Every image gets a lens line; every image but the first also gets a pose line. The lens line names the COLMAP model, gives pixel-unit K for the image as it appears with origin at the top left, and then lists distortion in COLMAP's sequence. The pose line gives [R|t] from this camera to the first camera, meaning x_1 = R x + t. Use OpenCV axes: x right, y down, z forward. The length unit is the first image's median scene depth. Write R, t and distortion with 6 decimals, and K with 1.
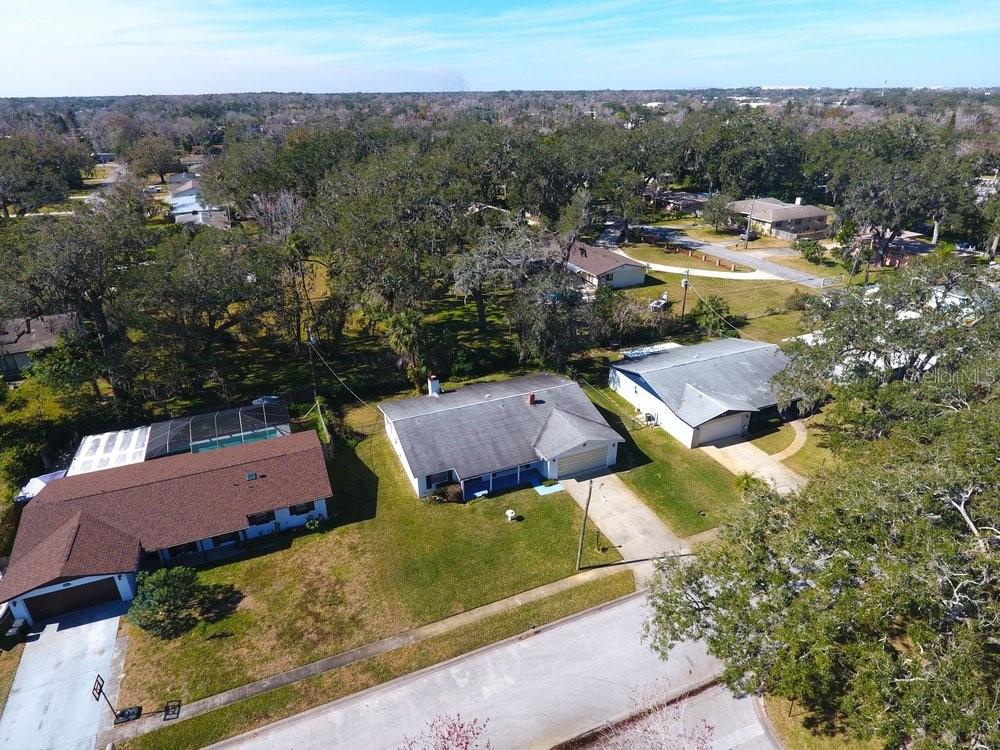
lens RADIAL K [[579.7, 0, 489.8], [0, 579.7, 370.2], [0, 0, 1]] dist [-0.006143, -0.001589]
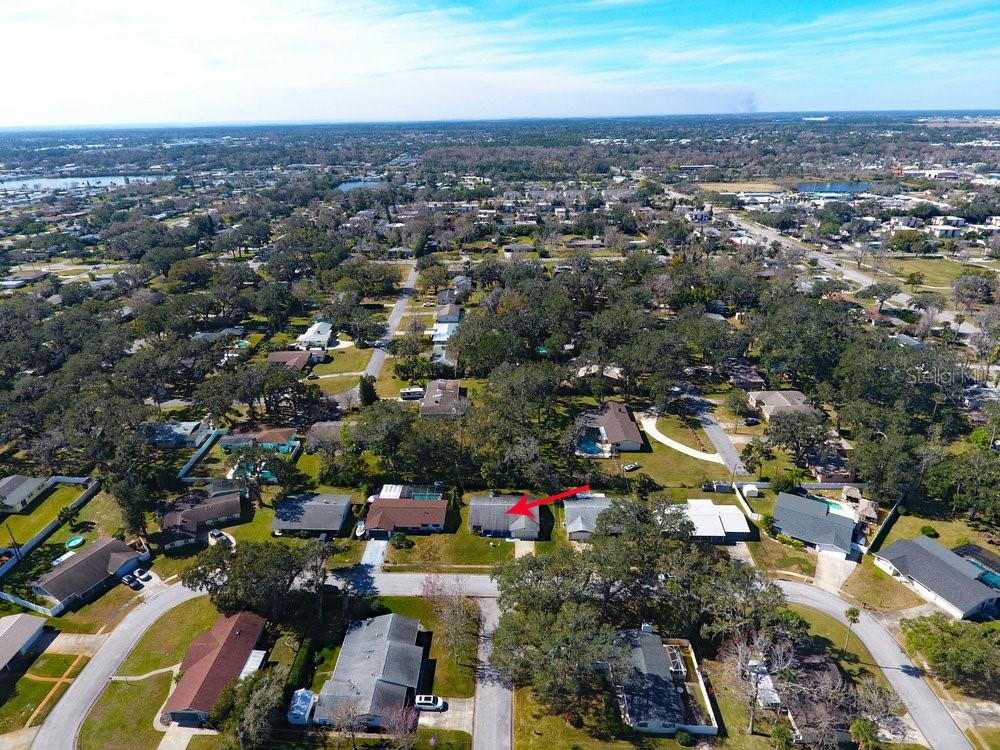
lens RADIAL K [[589.5, 0, 491.1], [0, 589.5, 364.9], [0, 0, 1]] dist [-0.006367, -0.000833]
pose [[0.908740, 0.160706, -0.385182, 0.975133], [-0.175519, 0.984470, -0.003352, -0.621950], [0.378662, 0.070652, 0.922834, -1.812857]]
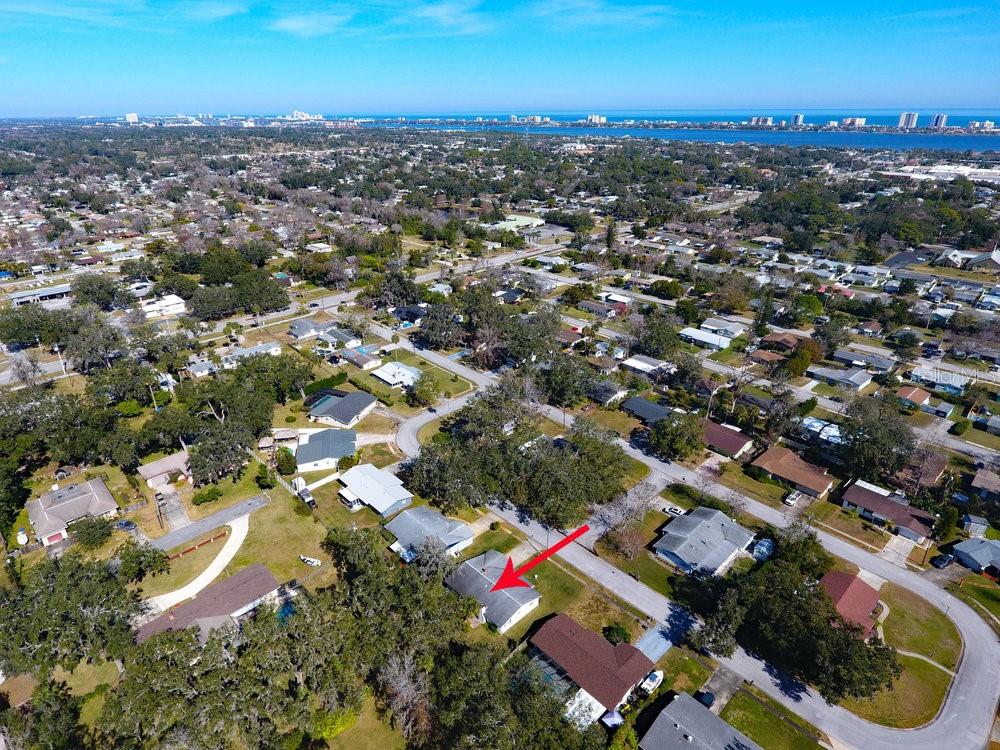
lens RADIAL K [[576.5, 0, 489.0], [0, 576.5, 379.3], [0, 0, 1]] dist [-0.005241, -0.002395]
pose [[-0.348248, -0.385527, 0.854454, -1.742670], [0.417321, 0.752440, 0.509585, -1.834010], [-0.839385, 0.534044, -0.101148, 0.814019]]
